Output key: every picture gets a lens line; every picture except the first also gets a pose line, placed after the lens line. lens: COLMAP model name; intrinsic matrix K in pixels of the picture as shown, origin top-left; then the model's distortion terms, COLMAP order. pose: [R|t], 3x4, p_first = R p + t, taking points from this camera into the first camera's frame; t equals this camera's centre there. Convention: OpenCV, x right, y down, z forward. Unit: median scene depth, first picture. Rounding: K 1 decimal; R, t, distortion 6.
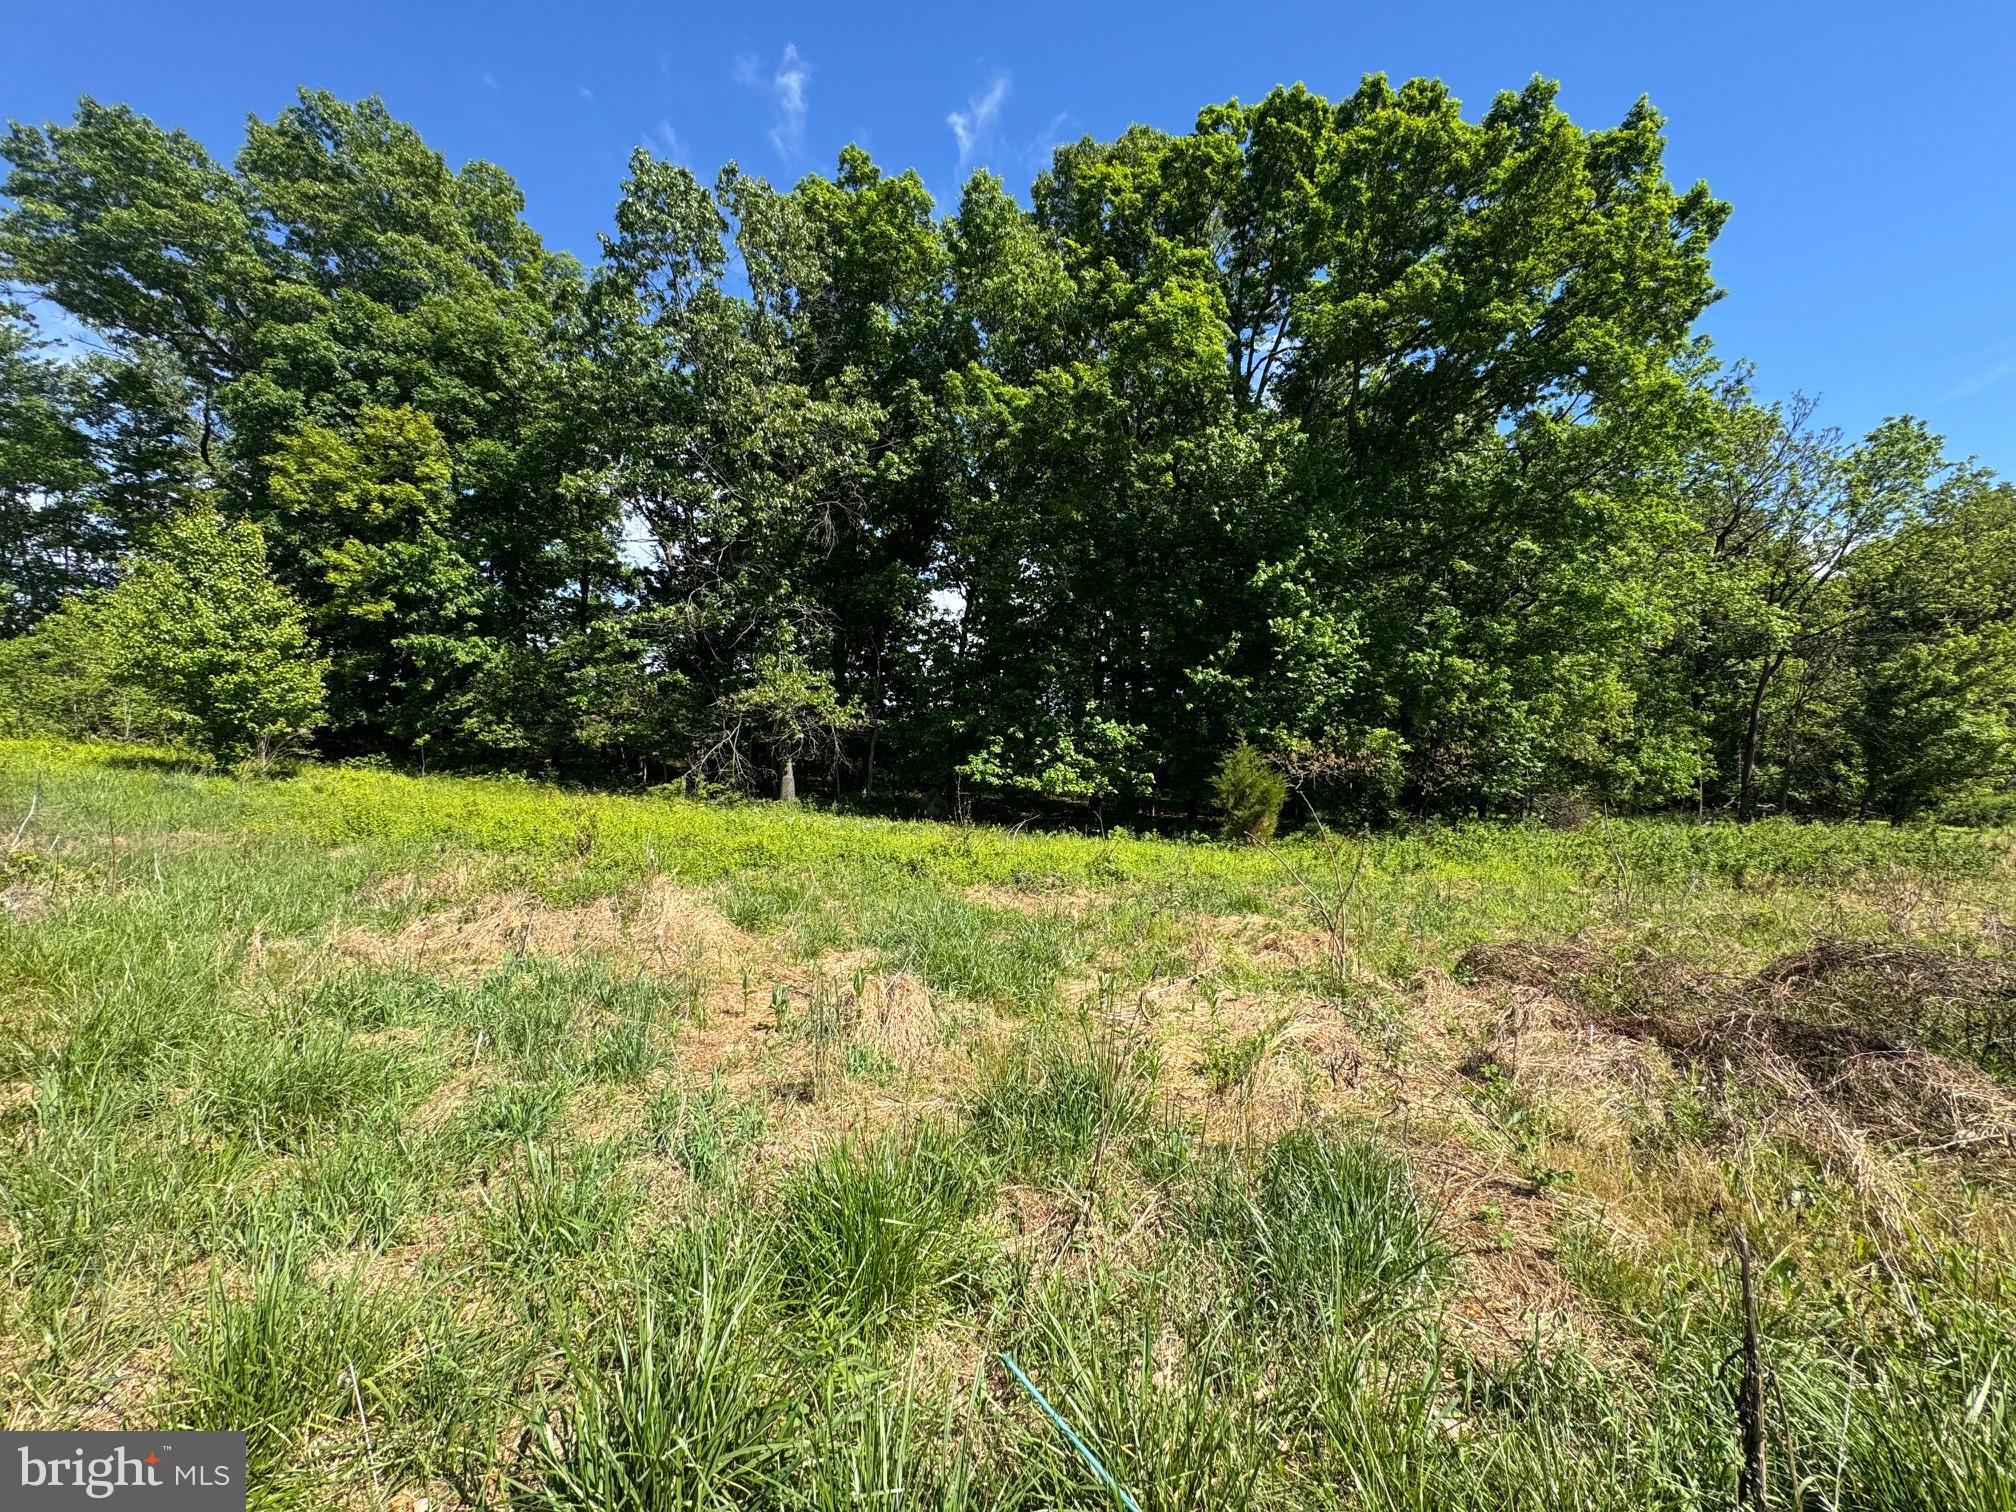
lens RADIAL K [[799.5, 0, 1009.5], [0, 799.5, 753.5], [0, 0, 1]] dist [-0.002636, 0.000137]
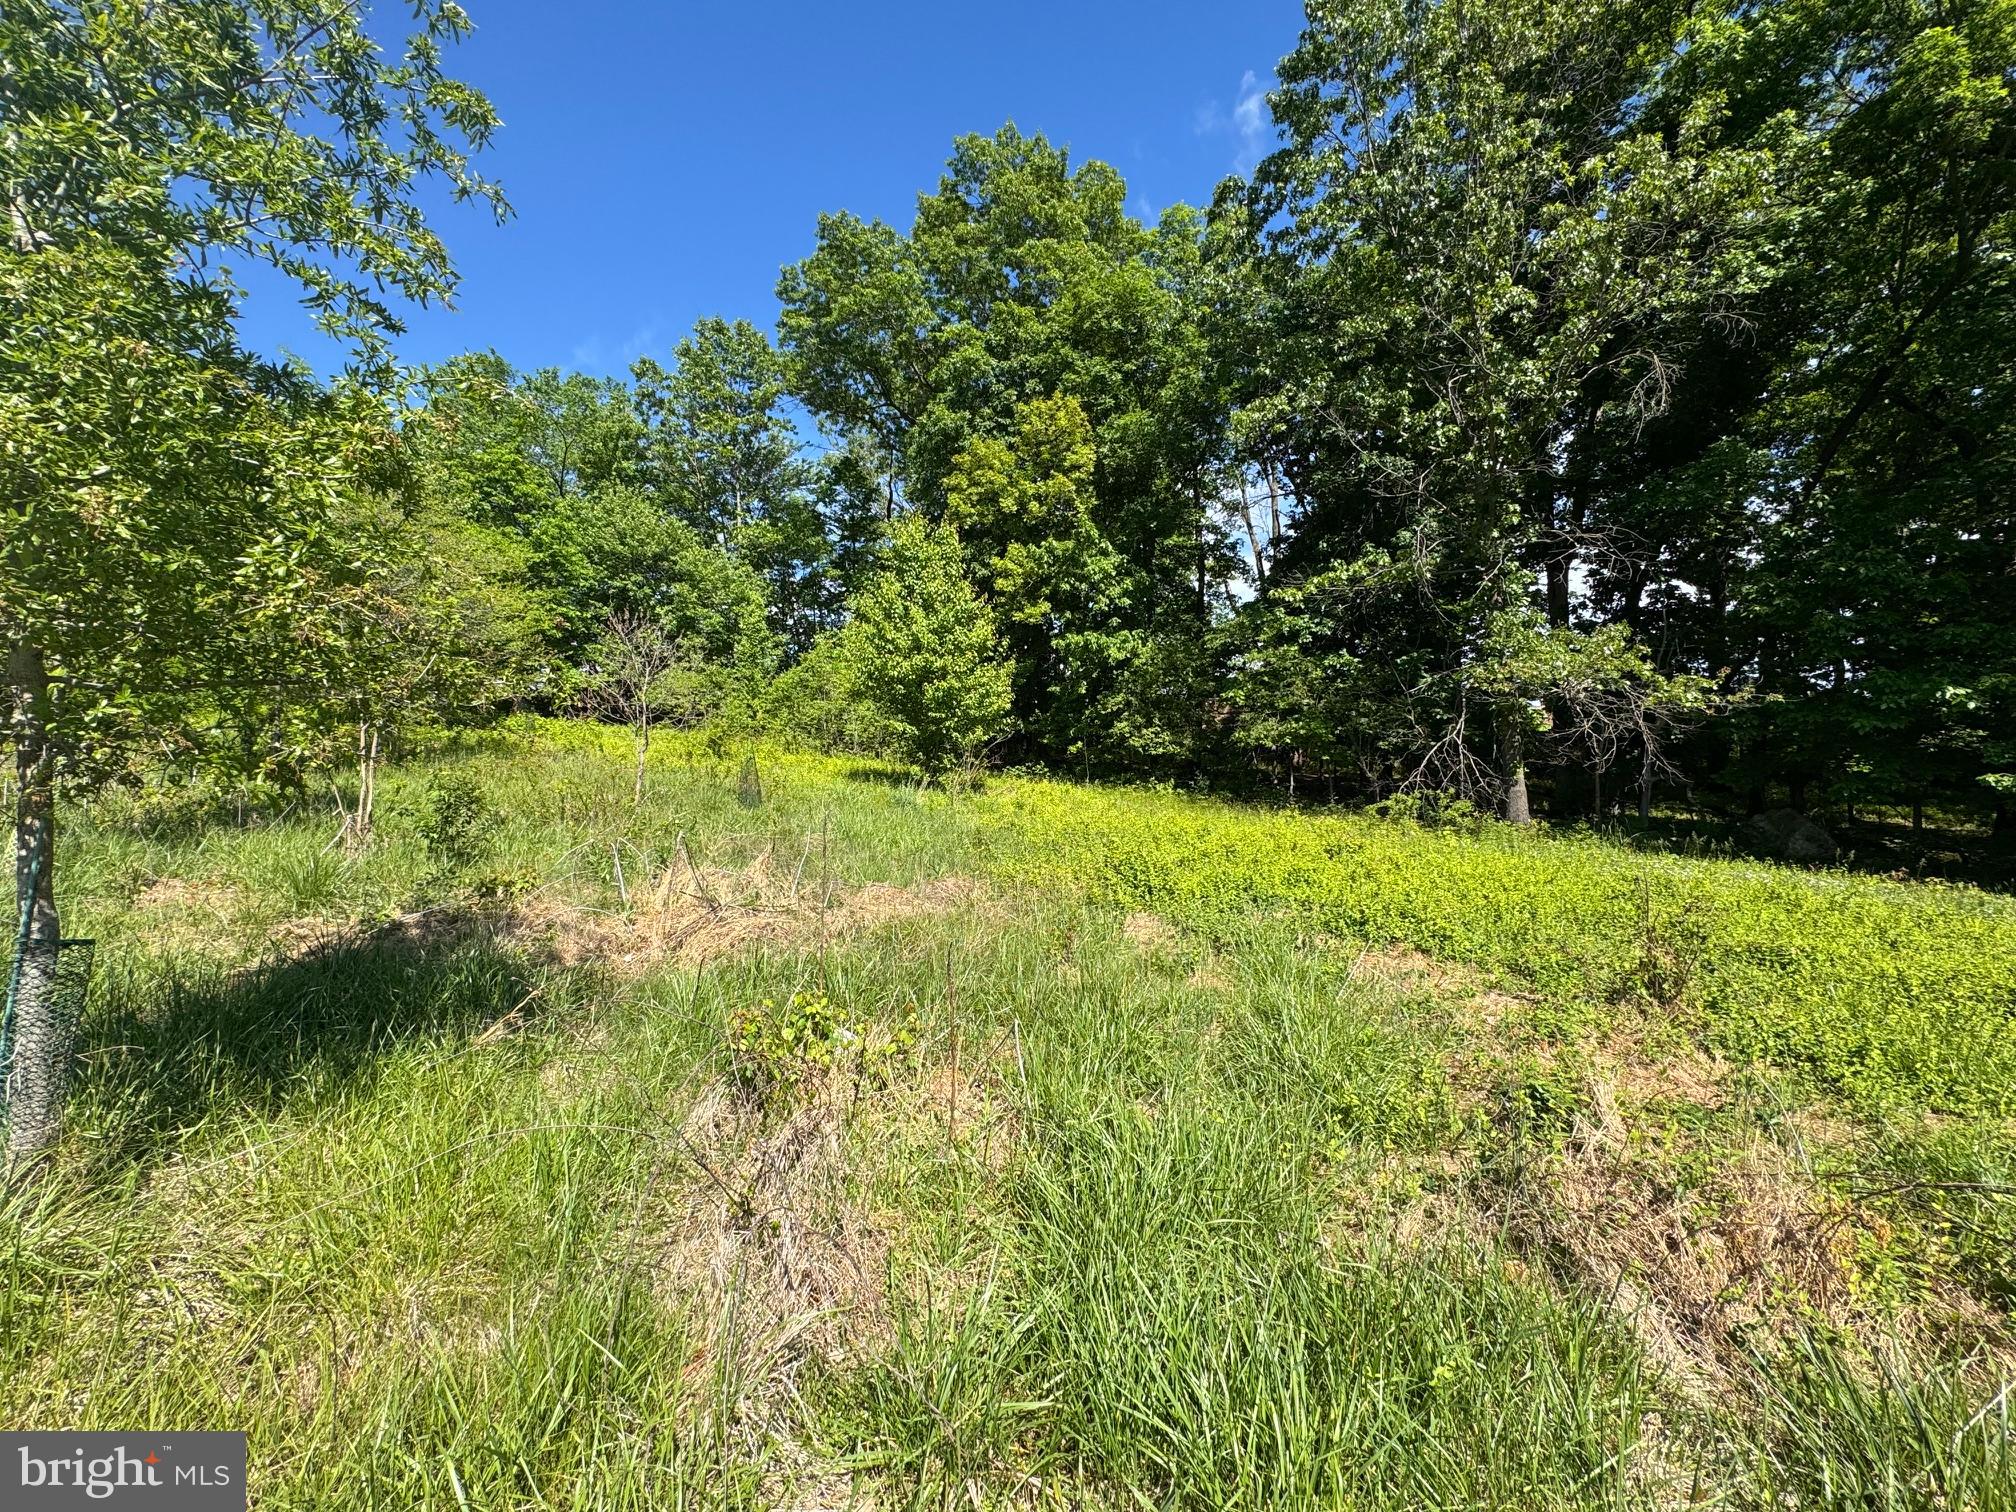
lens RADIAL K [[799.5, 0, 1005.9], [0, 799.5, 753.7], [0, 0, 1]] dist [-0.002636, 0.000137]
pose [[0.807162, -0.017706, -0.590064, -0.290350], [0.015422, 0.999841, -0.008906, -0.003062], [0.590128, -0.001912, 0.807307, 0.230081]]
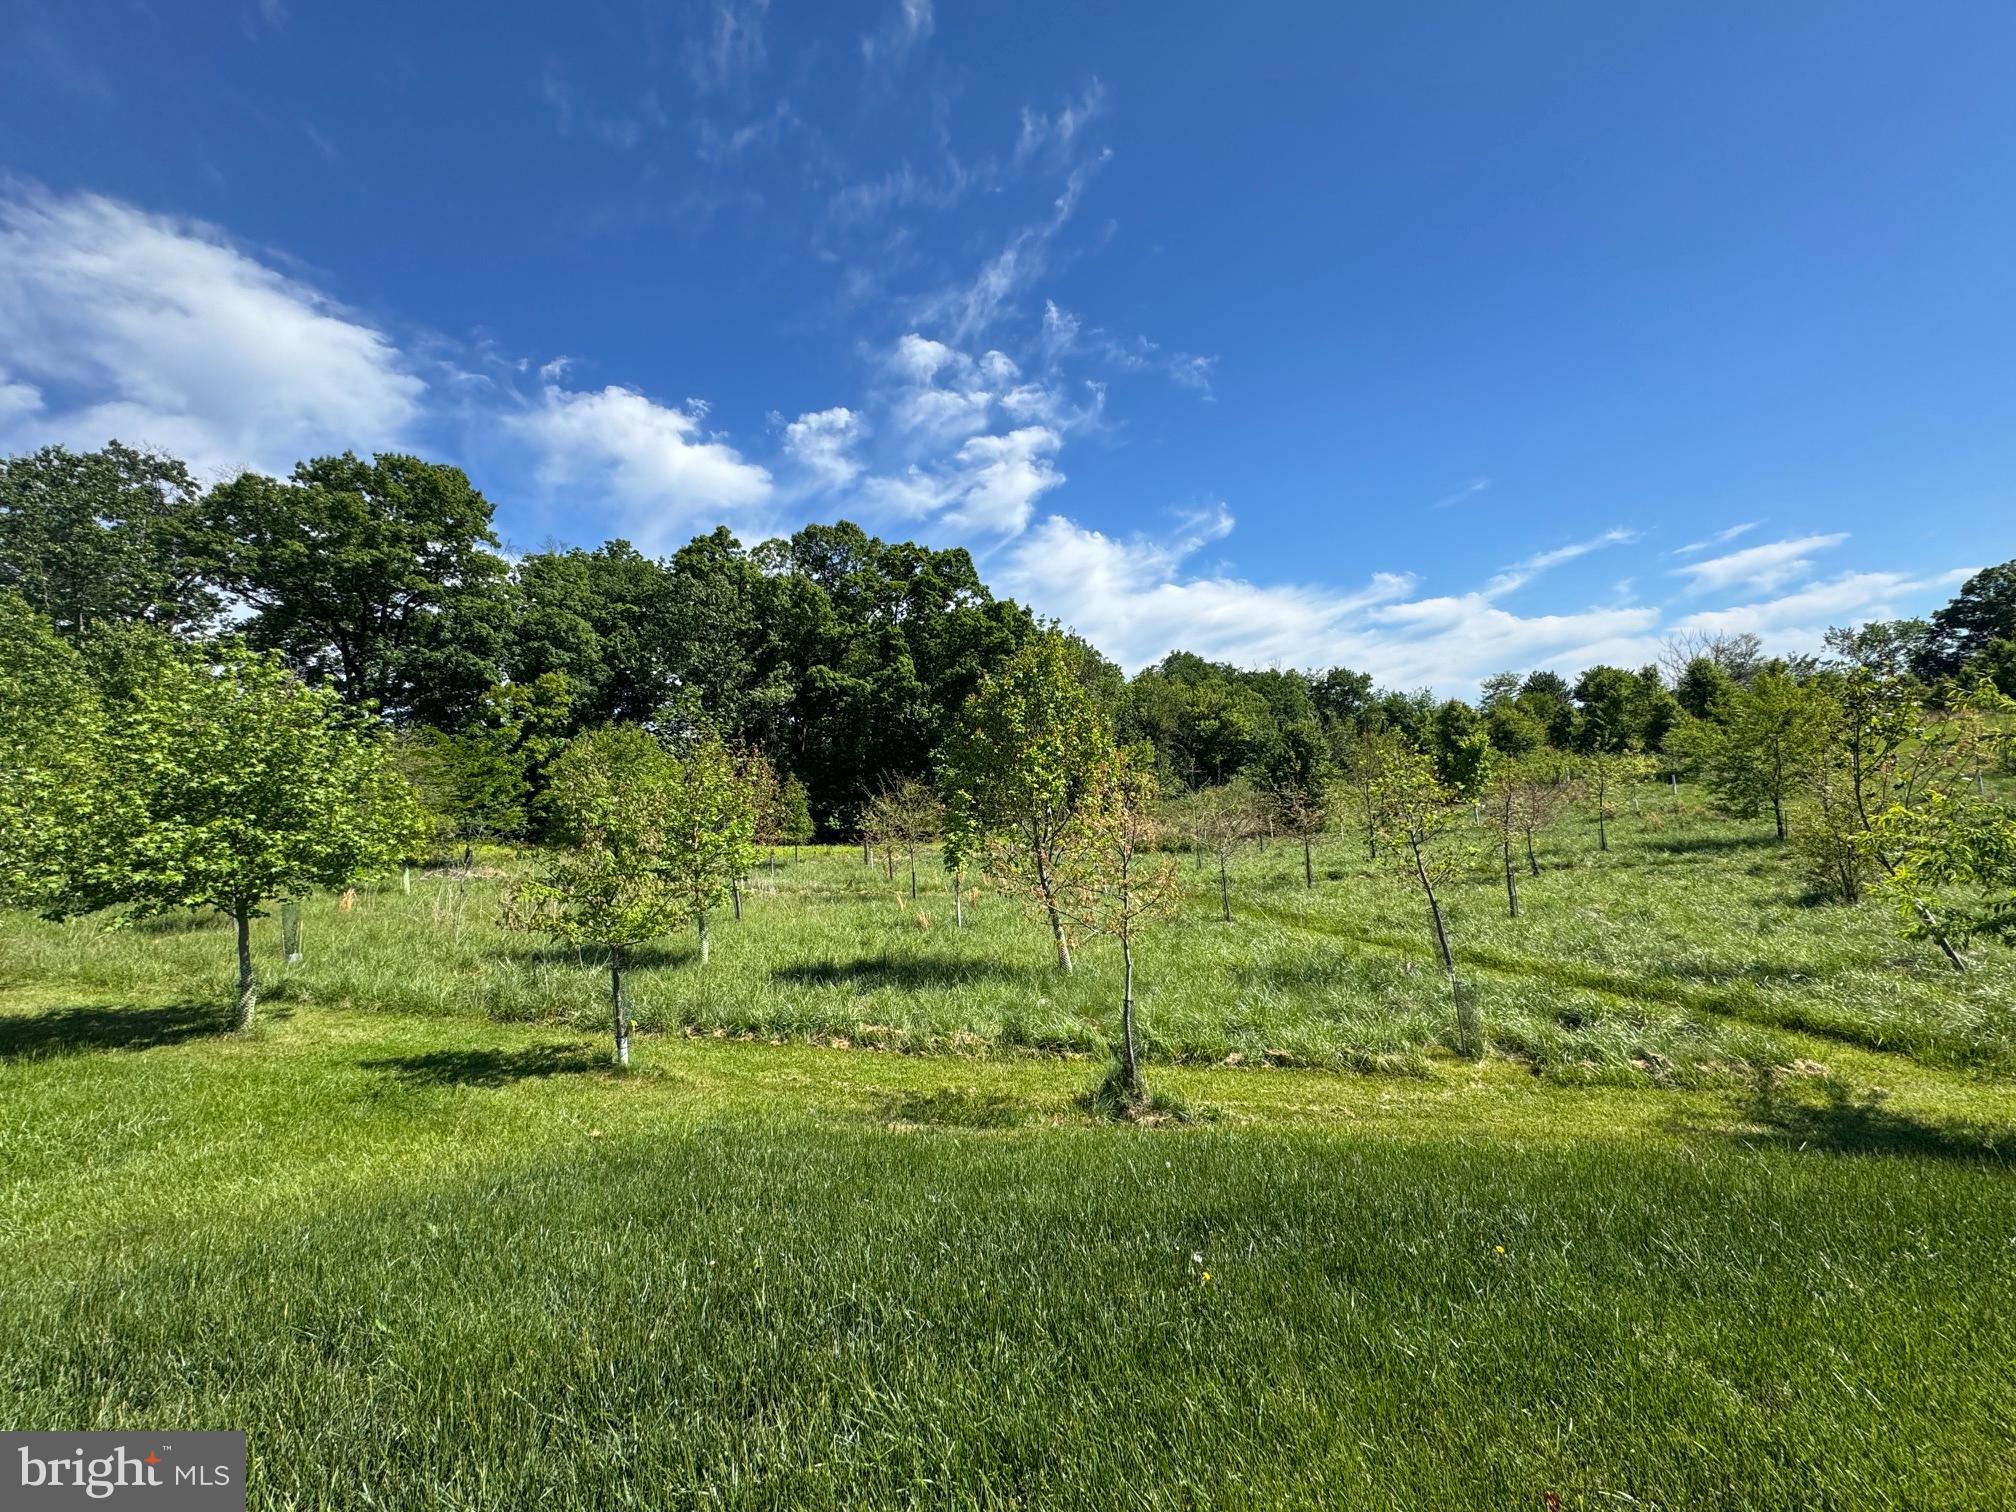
lens RADIAL K [[799.5, 0, 1005.2], [0, 799.5, 745.7], [0, 0, 1]] dist [-0.002636, 0.000137]
pose [[0.832255, -0.023386, 0.553900, -1.076120], [0.037499, 0.999196, -0.014157, -0.186531], [-0.553123, 0.032553, 0.832463, -1.602731]]
